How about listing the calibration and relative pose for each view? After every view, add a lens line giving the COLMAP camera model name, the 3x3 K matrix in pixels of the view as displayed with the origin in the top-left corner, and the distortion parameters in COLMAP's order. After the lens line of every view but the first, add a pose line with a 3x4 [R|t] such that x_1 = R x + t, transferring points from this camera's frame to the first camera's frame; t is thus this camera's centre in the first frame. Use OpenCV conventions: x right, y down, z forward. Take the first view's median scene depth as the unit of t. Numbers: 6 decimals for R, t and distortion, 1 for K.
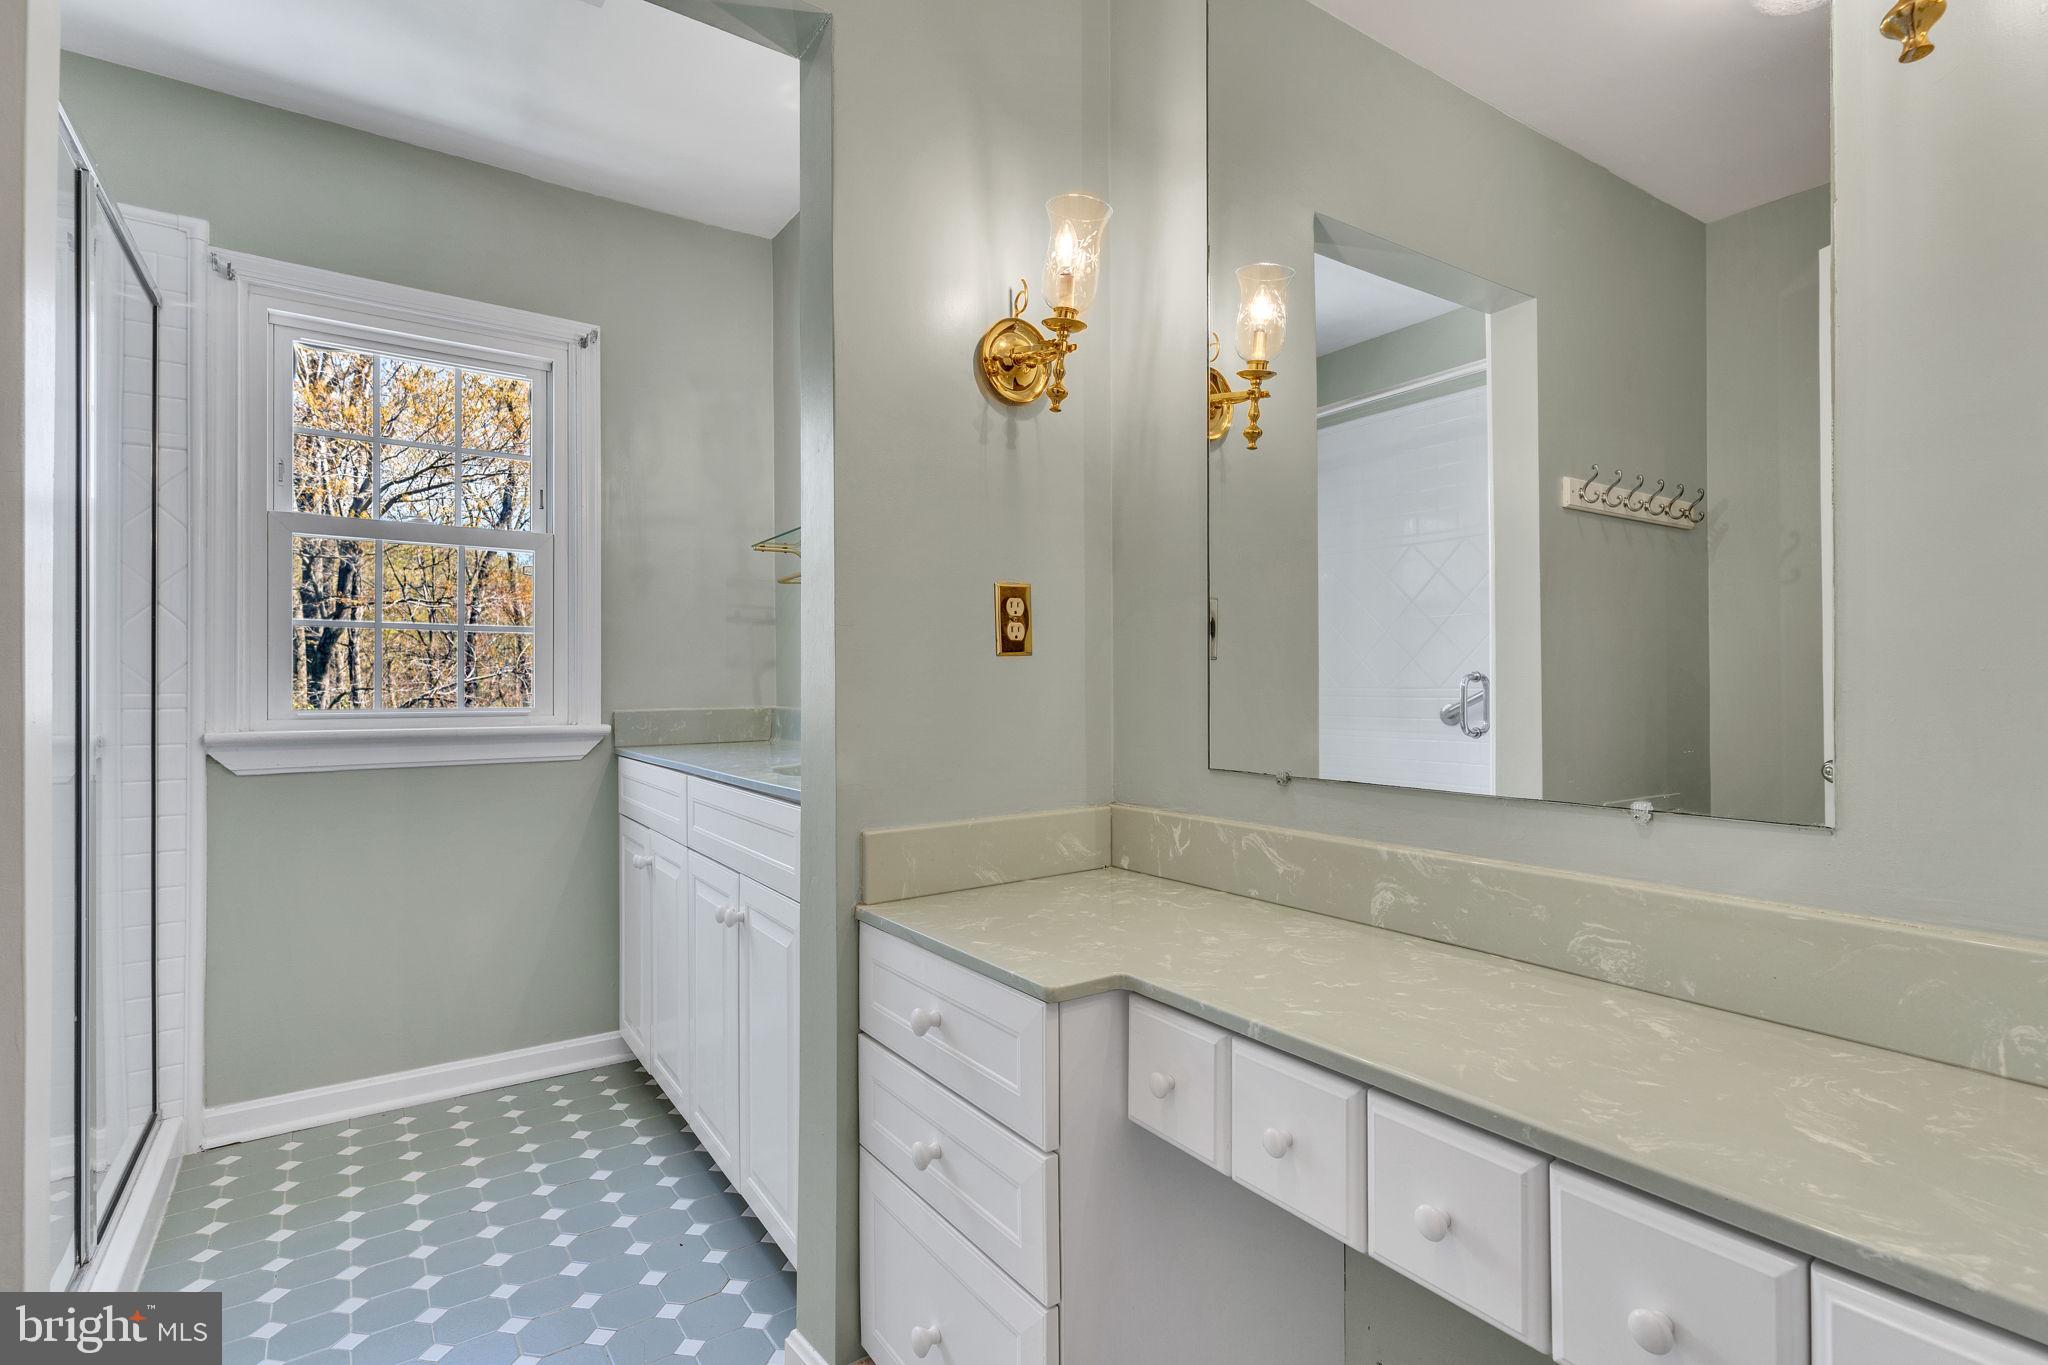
lens RADIAL K [[977.2, 0, 1028.9], [0, 977.2, 682.5], [0, 0, 1]] dist [-0.005636, -0.000484]
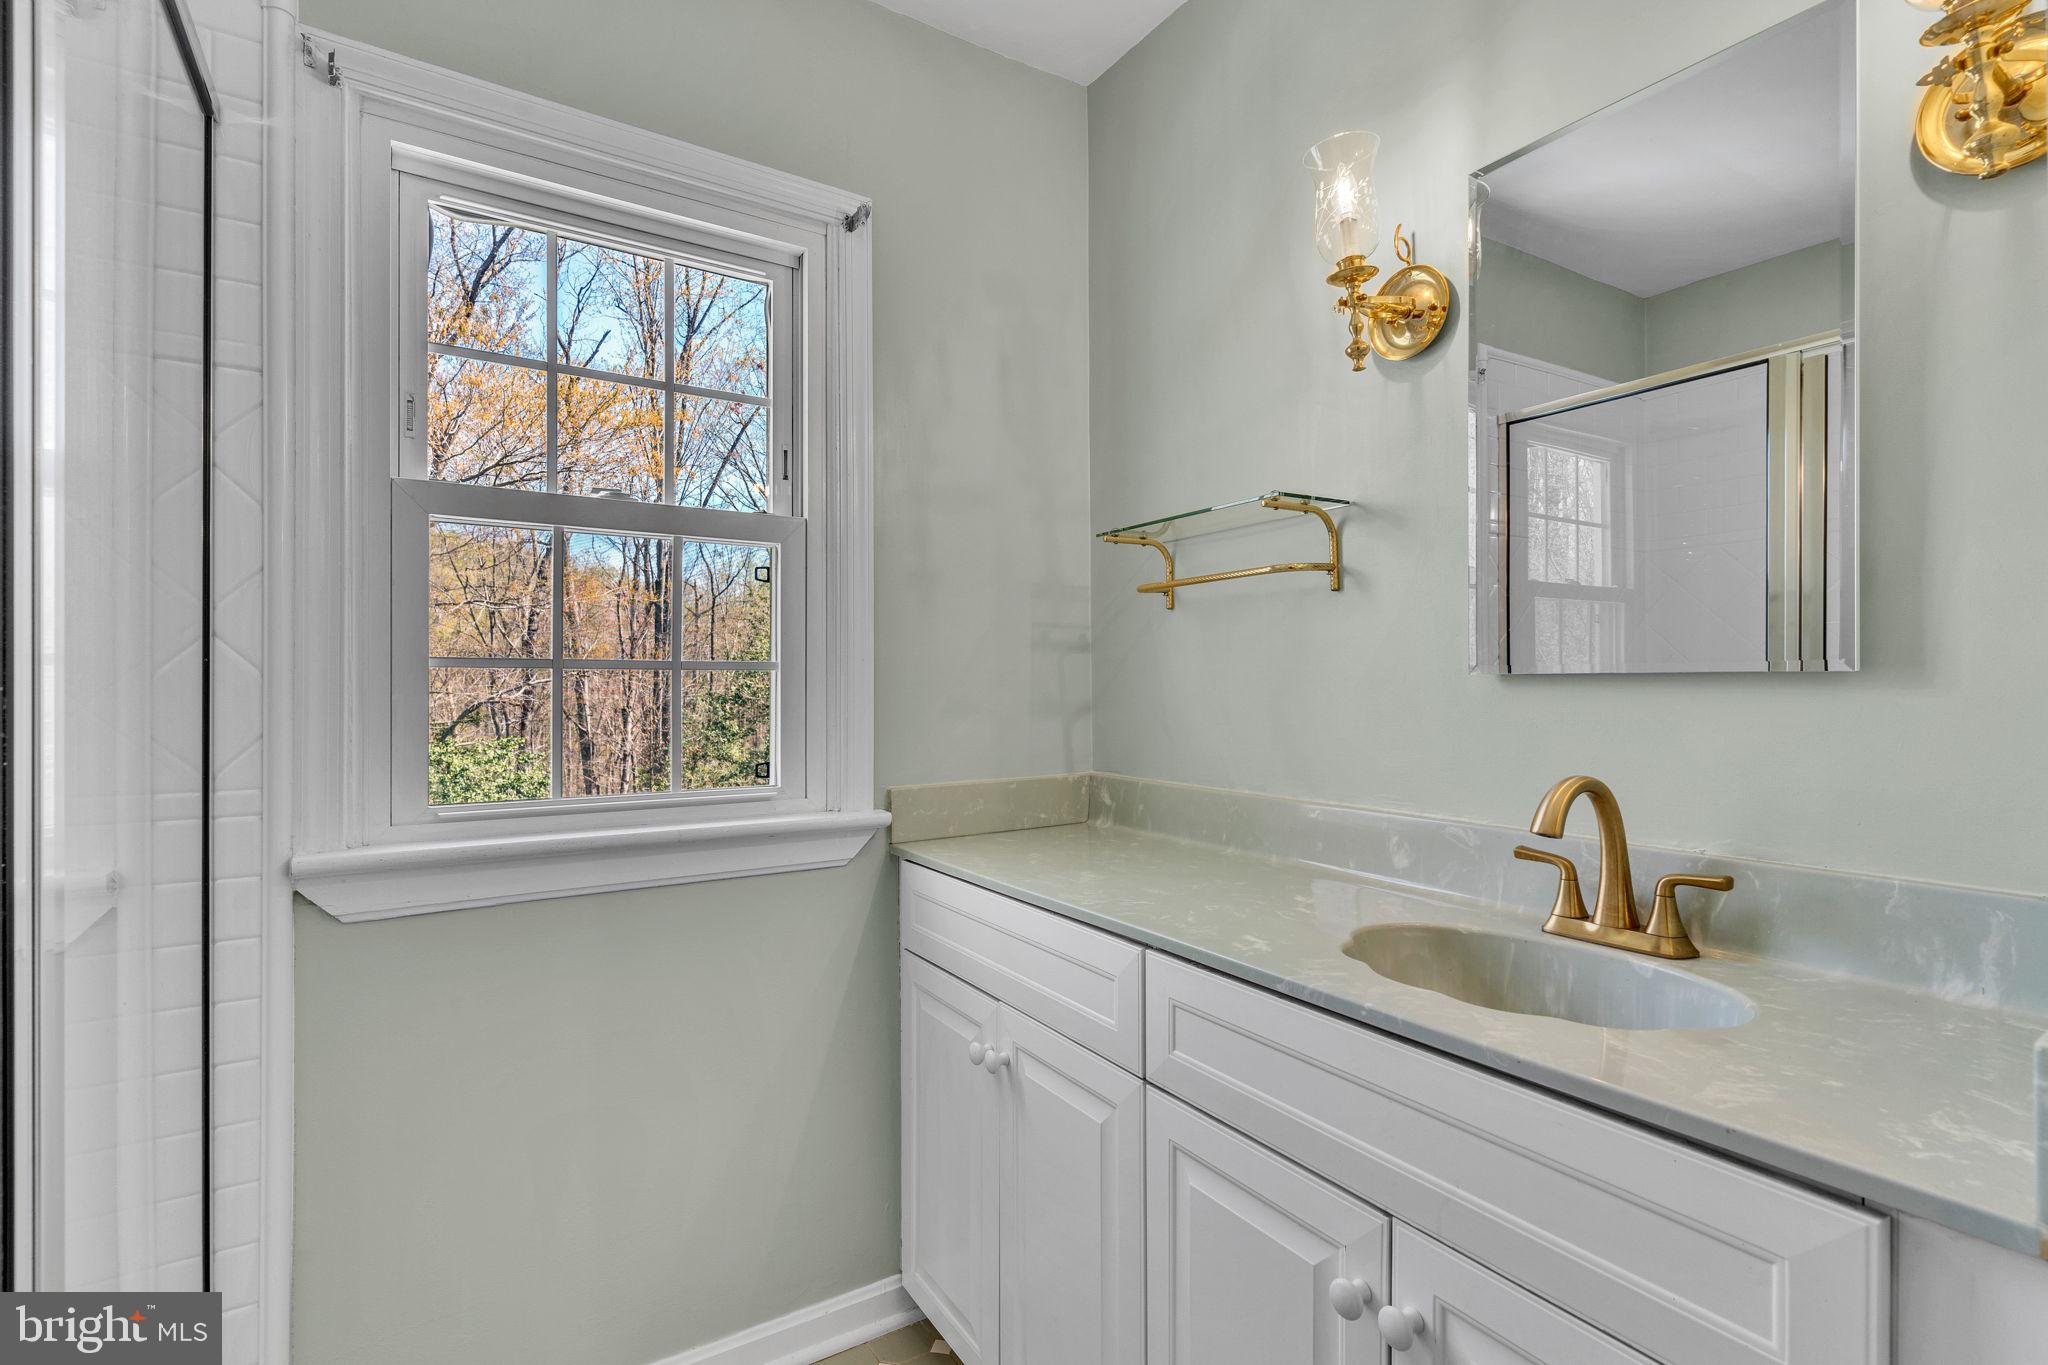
lens RADIAL K [[977.2, 0, 1021.1], [0, 977.2, 681.5], [0, 0, 1]] dist [-0.005636, -0.000484]
pose [[0.998928, 0.001103, -0.046275, -0.314629], [-0.001044, 0.999999, 0.001287, -0.044592], [0.046277, -0.001237, 0.998928, 0.359180]]
